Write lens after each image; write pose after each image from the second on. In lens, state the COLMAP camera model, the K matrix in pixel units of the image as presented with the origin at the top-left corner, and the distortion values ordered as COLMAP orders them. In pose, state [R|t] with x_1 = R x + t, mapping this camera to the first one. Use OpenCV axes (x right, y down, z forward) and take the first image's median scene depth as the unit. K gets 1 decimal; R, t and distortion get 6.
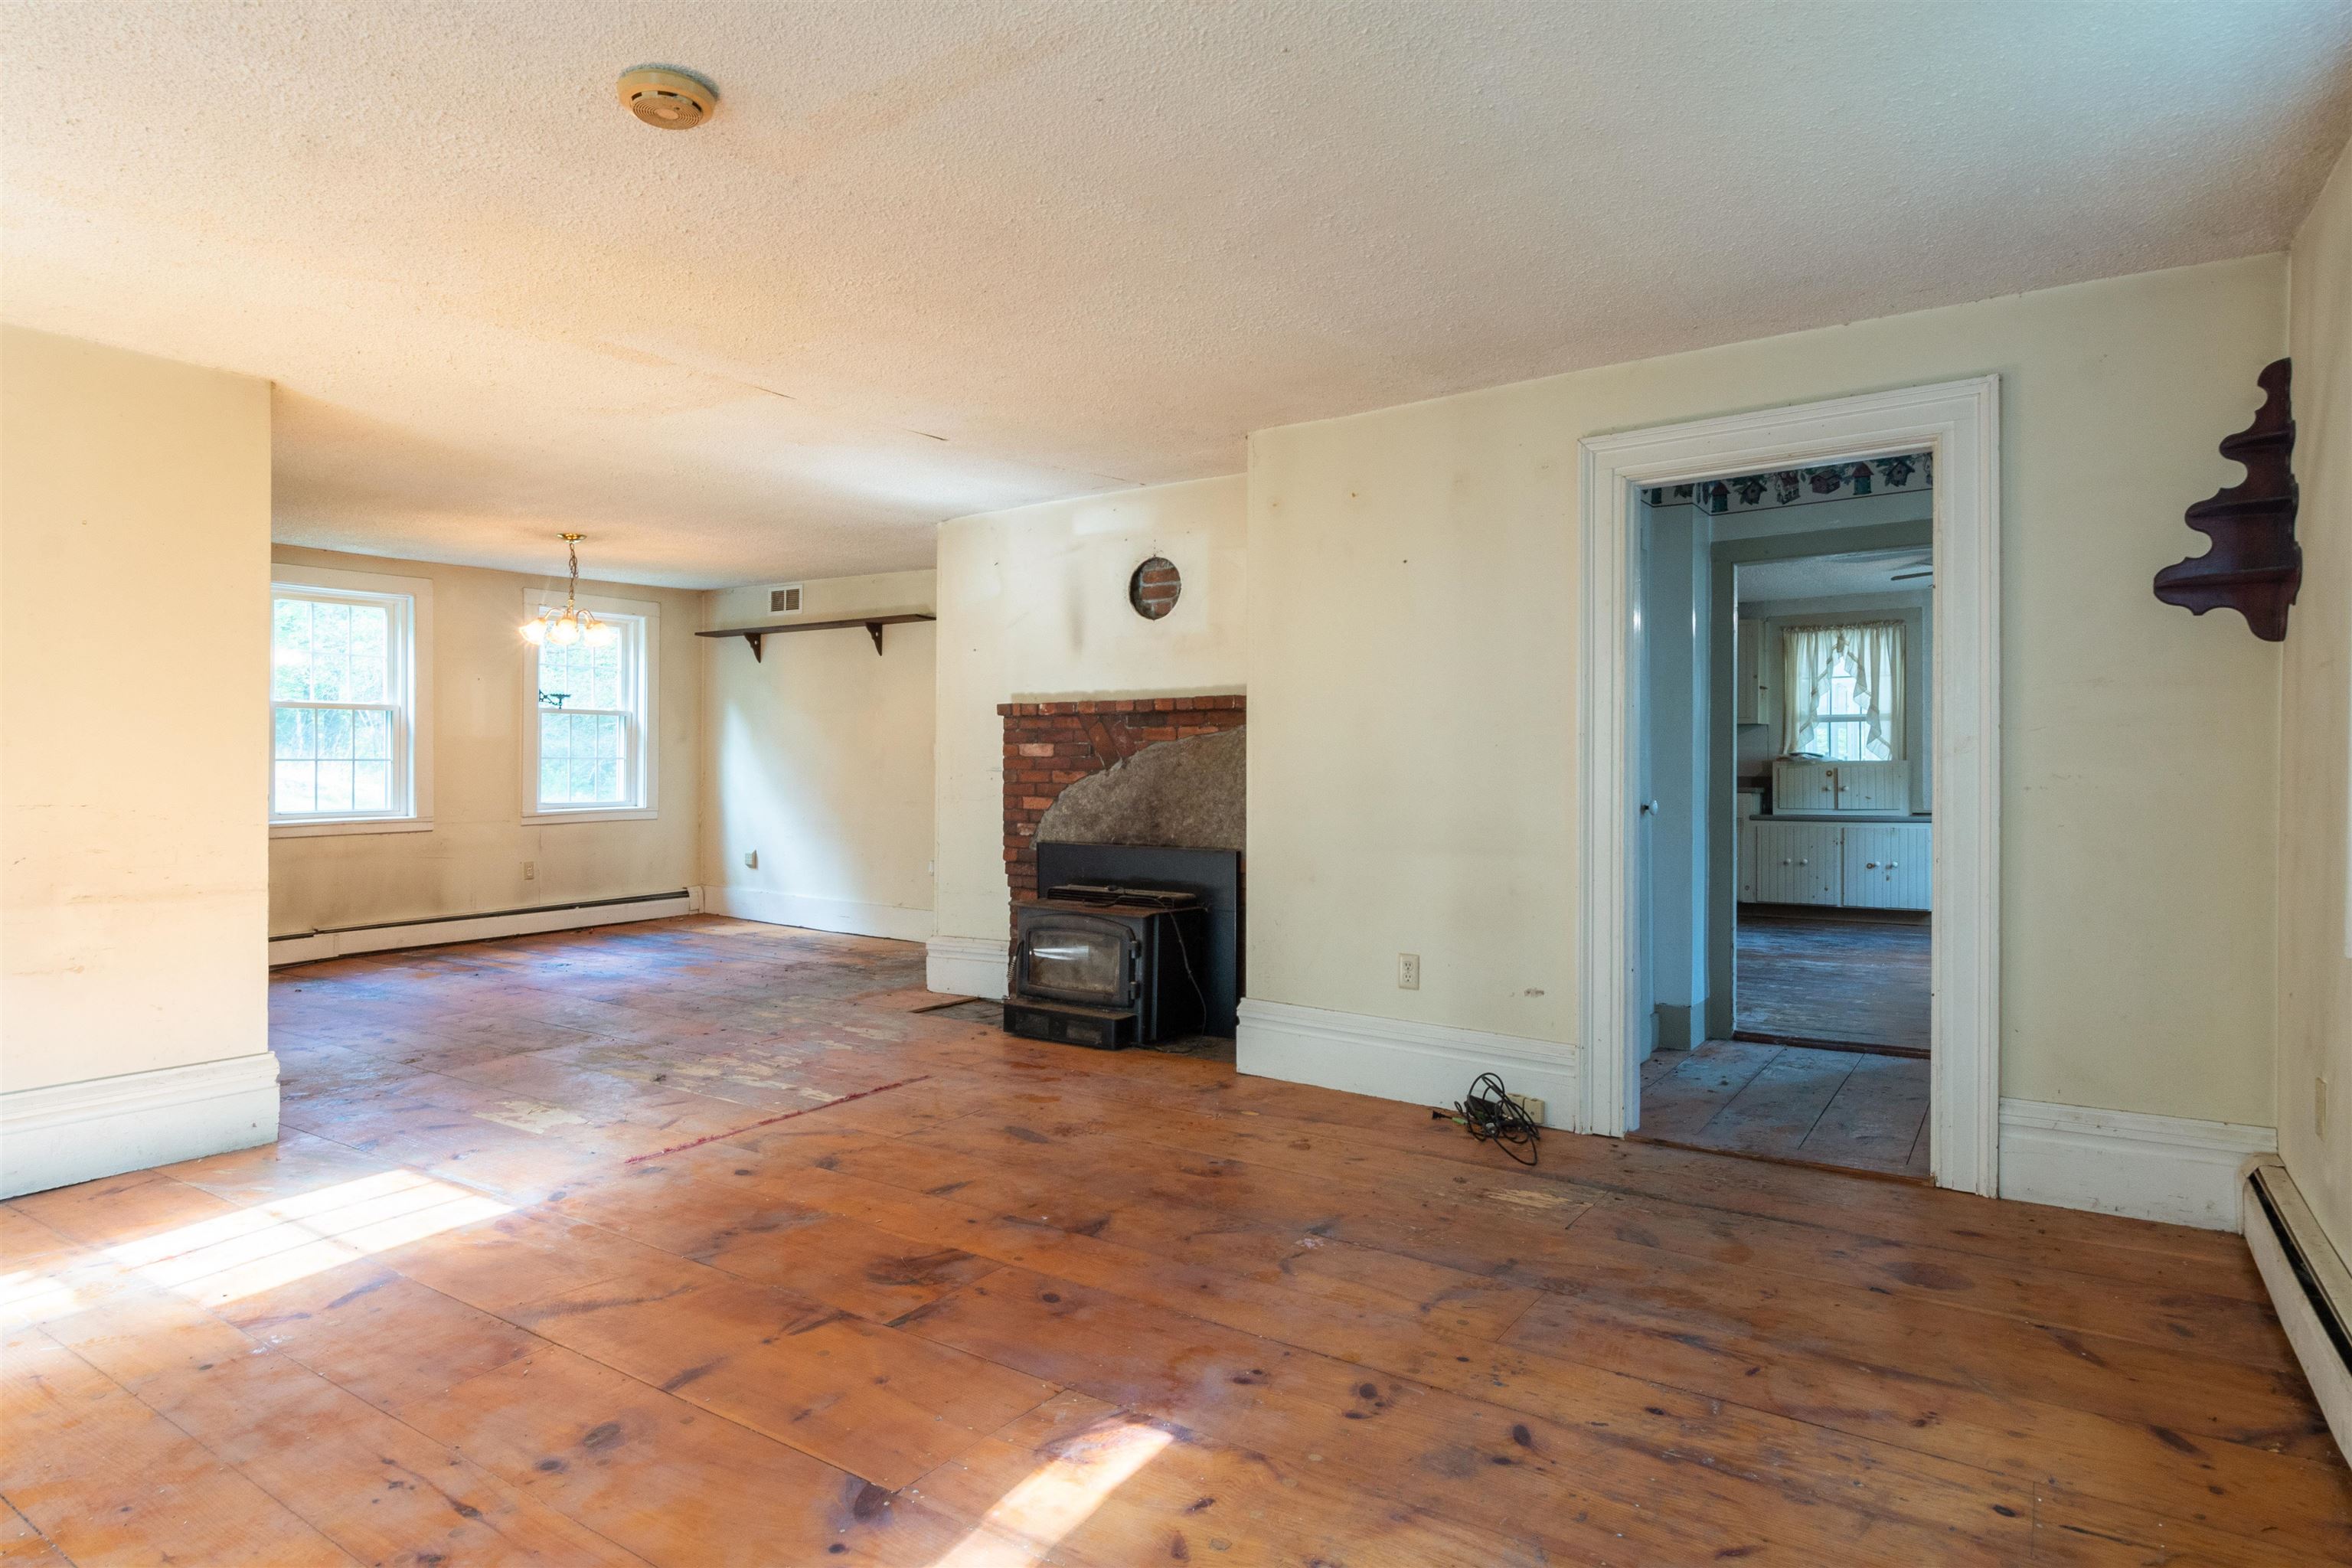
lens RADIAL K [[1233.6, 0, 1137.2], [0, 1233.6, 779.2], [0, 0, 1]] dist [0.033598, -0.042235]
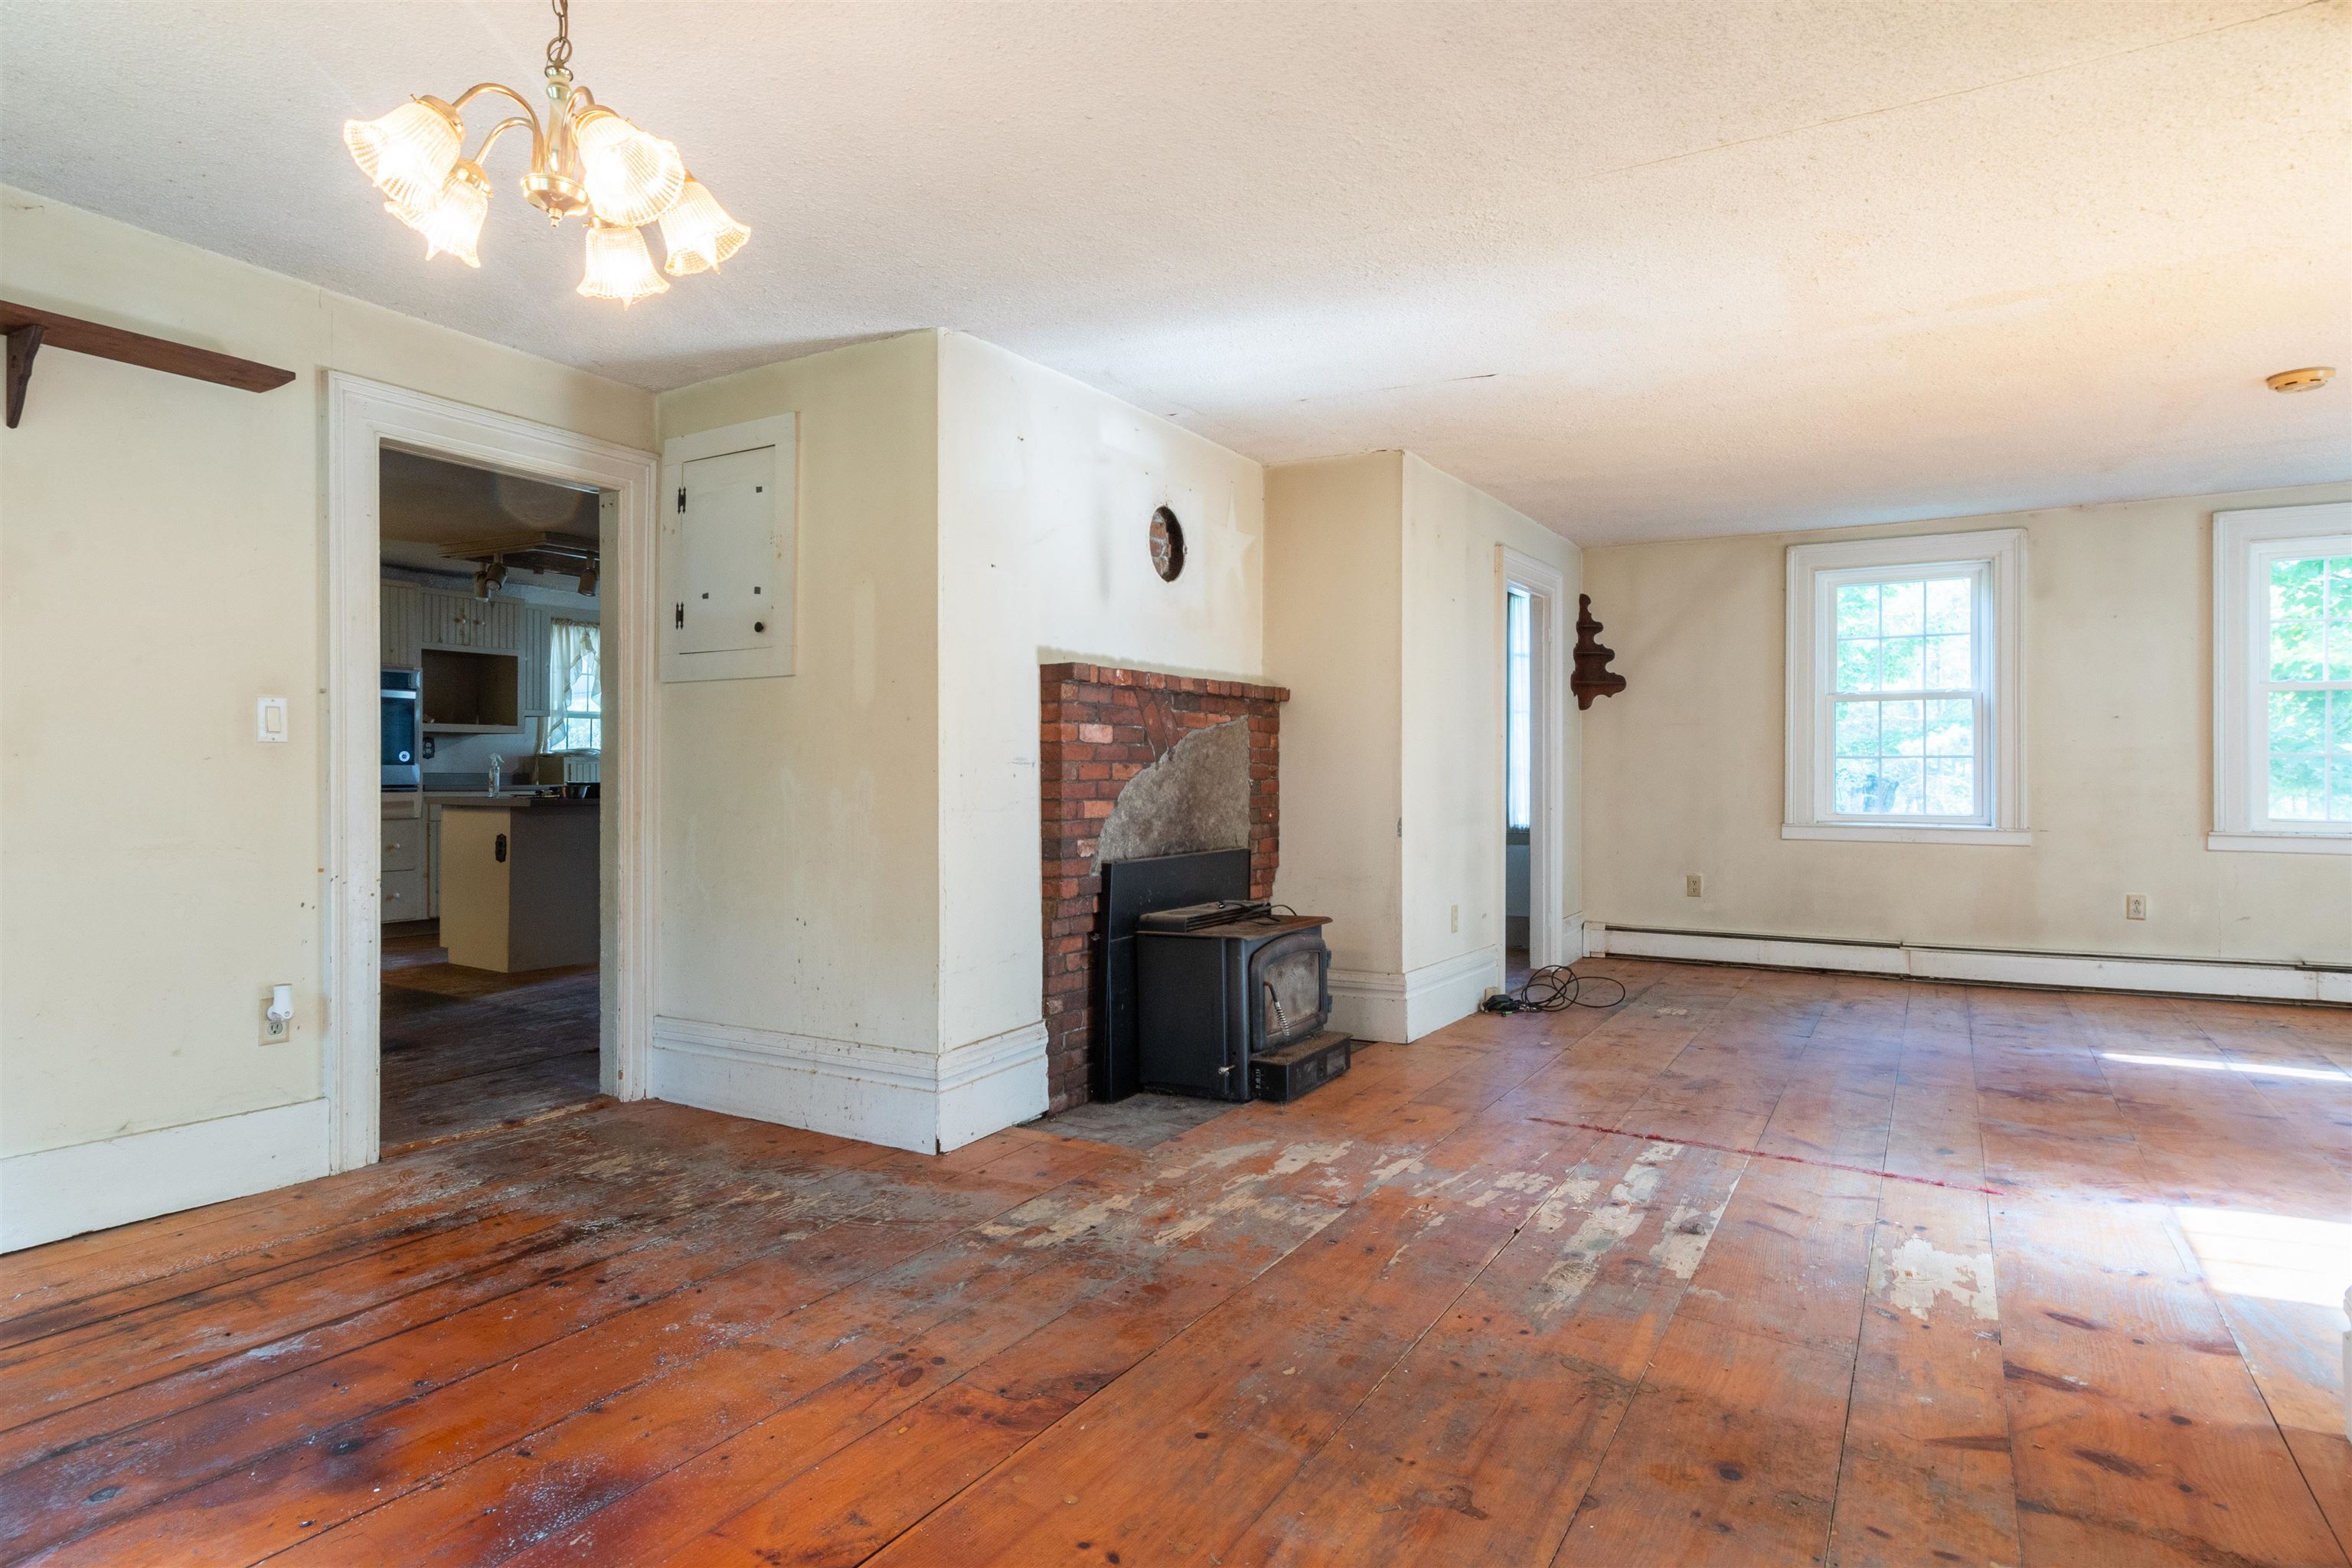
lens RADIAL K [[1233.6, 0, 1137.2], [0, 1233.6, 779.2], [0, 0, 1]] dist [0.033598, -0.042235]
pose [[-0.016950, -0.008943, 0.999816, -0.798564], [0.011780, 0.999889, 0.009143, -0.003839], [-0.999787, 0.011933, -0.016843, 1.009932]]
